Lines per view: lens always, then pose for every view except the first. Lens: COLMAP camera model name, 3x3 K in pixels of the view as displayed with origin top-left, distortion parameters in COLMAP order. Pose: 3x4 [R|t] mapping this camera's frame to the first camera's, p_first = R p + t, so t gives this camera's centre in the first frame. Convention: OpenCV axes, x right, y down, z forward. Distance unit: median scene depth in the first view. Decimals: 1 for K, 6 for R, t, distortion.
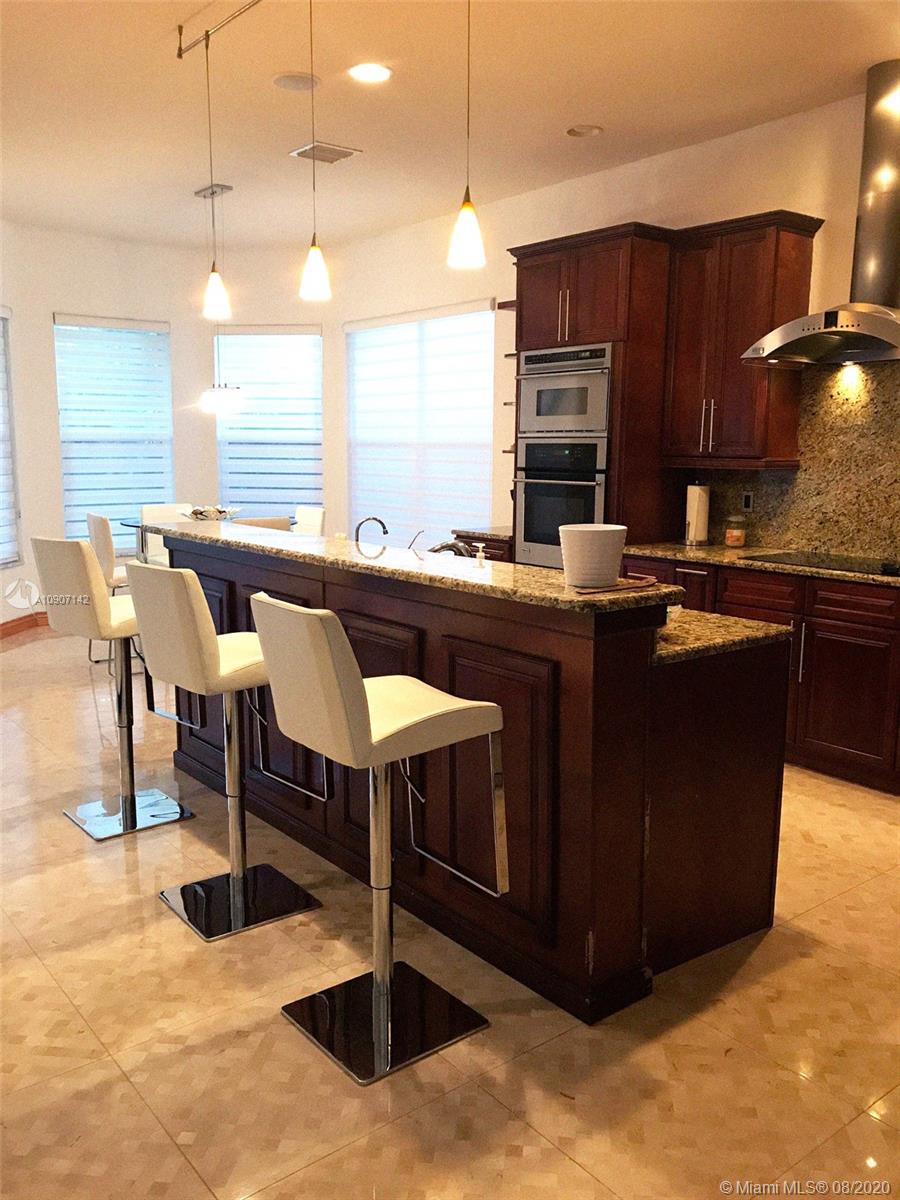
lens RADIAL K [[994.4, 0, 450.2], [0, 994.4, 601.3], [0, 0, 1]] dist [0.017286, 0.011782]
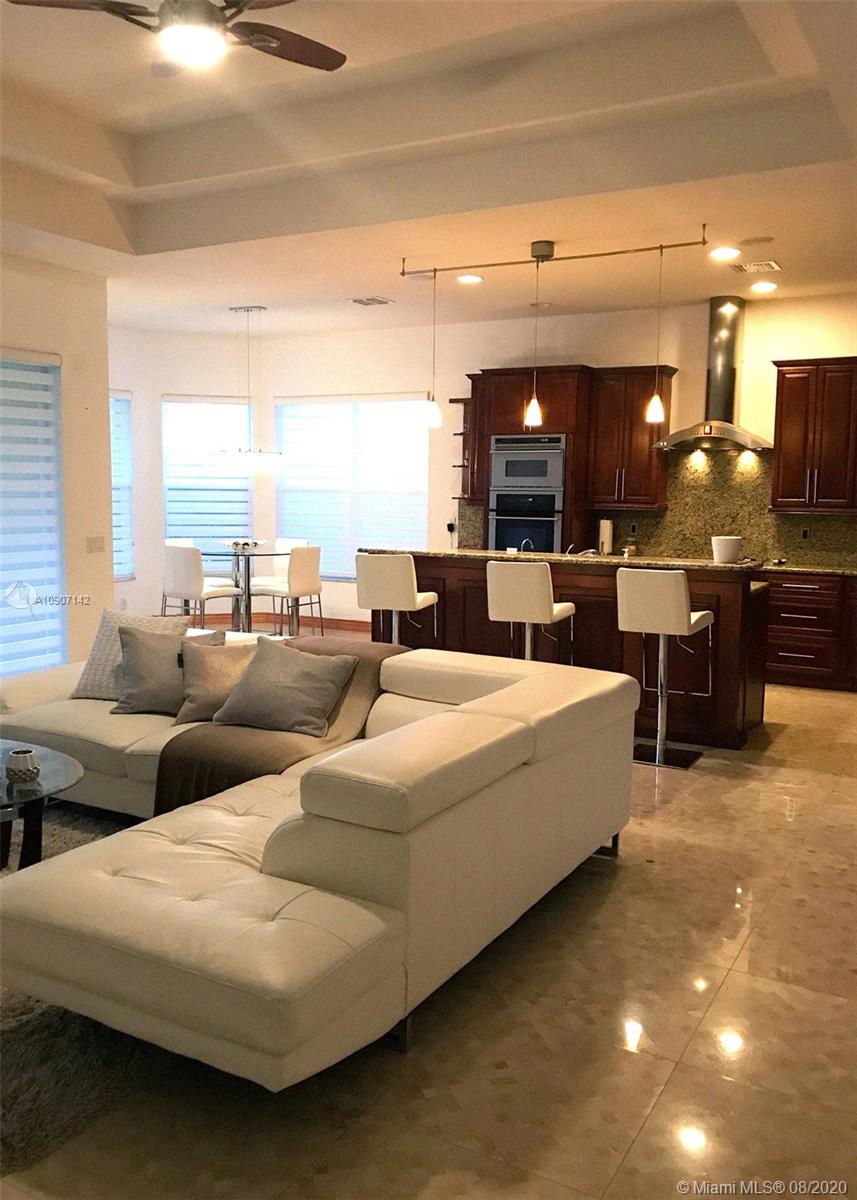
lens RADIAL K [[1031.3, 0, 418.0], [0, 1031.3, 598.3], [0, 0, 1]] dist [0.082622, 0.003069]
pose [[0.929060, -0.038371, 0.367934, -0.719615], [0.053356, 0.998105, -0.030638, 0.052569], [-0.366061, 0.048096, 0.929347, -0.501817]]
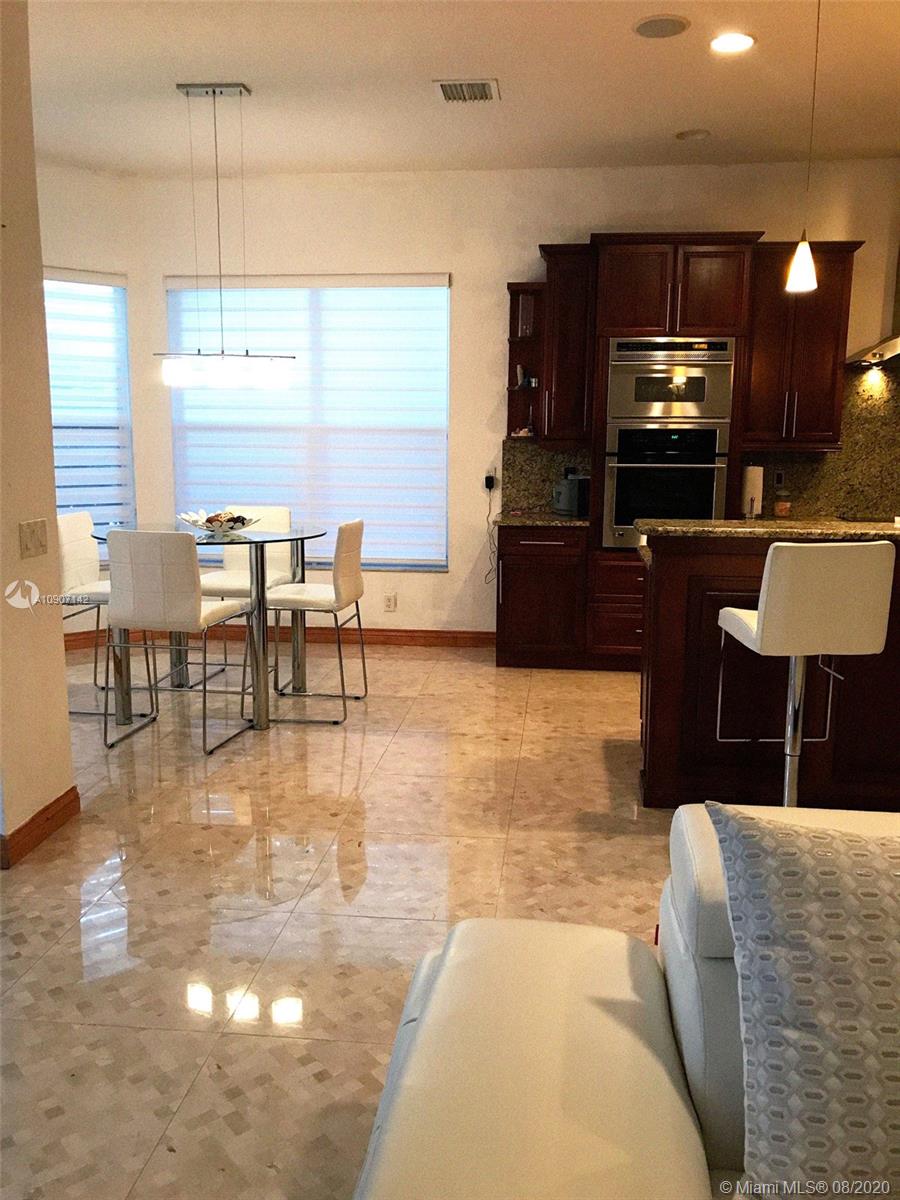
lens RADIAL K [[994.4, 0, 459.6], [0, 994.4, 595.0], [0, 0, 1]] dist [0.017286, 0.011782]
pose [[0.704176, -0.113422, 0.700908, -0.869453], [0.107118, 0.992830, 0.053045, -0.069872], [-0.701899, 0.037727, 0.711277, 0.449597]]
